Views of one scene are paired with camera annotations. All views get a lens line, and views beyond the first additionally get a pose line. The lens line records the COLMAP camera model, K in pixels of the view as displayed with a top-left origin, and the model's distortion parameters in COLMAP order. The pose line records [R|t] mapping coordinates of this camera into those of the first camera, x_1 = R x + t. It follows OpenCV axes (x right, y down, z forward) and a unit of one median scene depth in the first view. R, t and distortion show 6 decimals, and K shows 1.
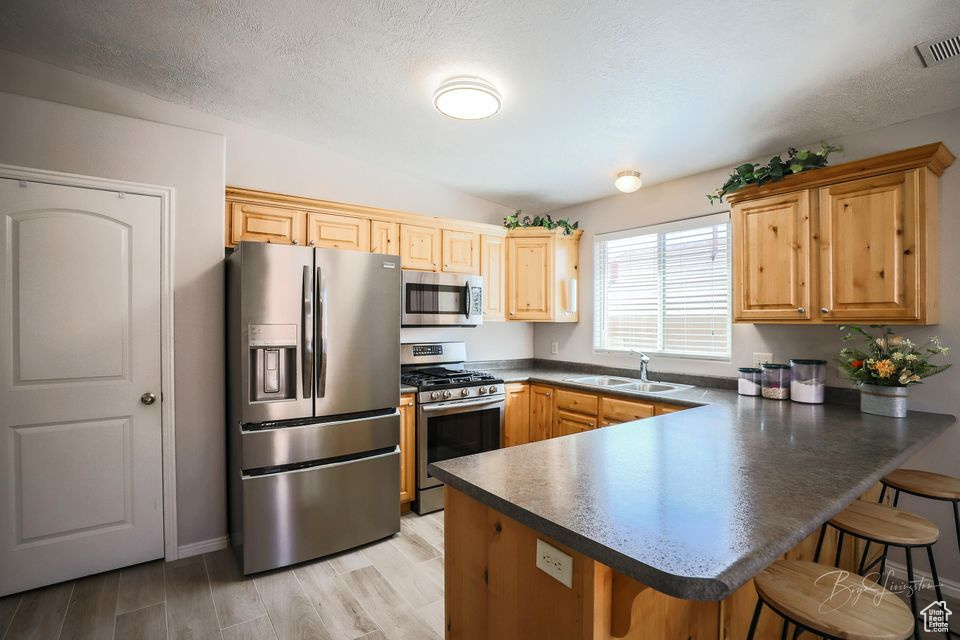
lens RADIAL K [[460.6, 0, 480.0], [0, 460.6, 320.0], [0, 0, 1]] dist [-0.027818, 0.001496]
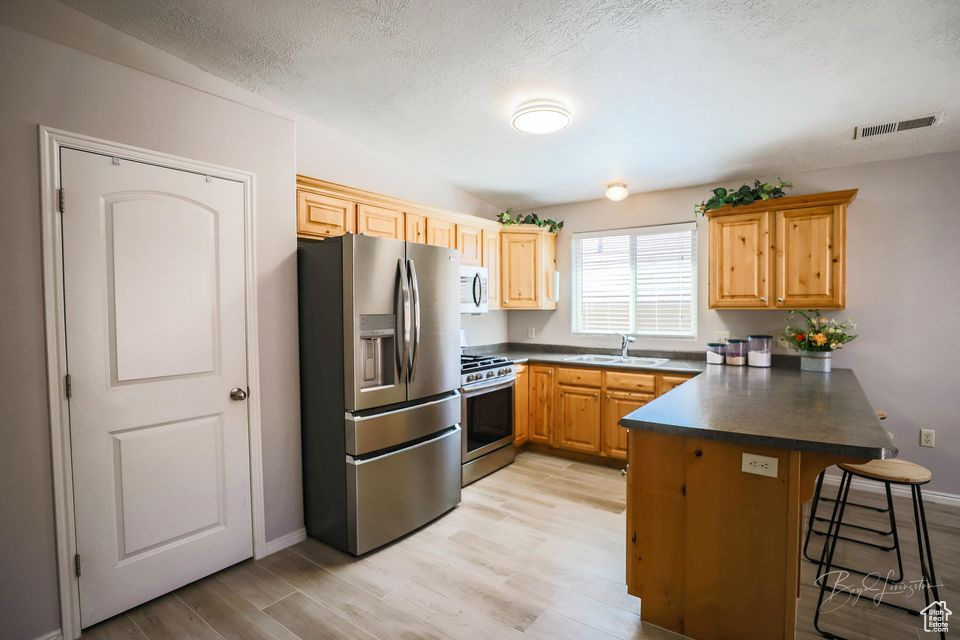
lens RADIAL K [[470.8, 0, 480.0], [0, 470.8, 320.0], [0, 0, 1]] dist [-0.029121, -0.000148]
pose [[0.953008, -0.016747, 0.302482, -0.519273], [0.008369, 0.999545, 0.028975, -0.007176], [-0.302829, -0.025082, 0.952715, -0.087001]]
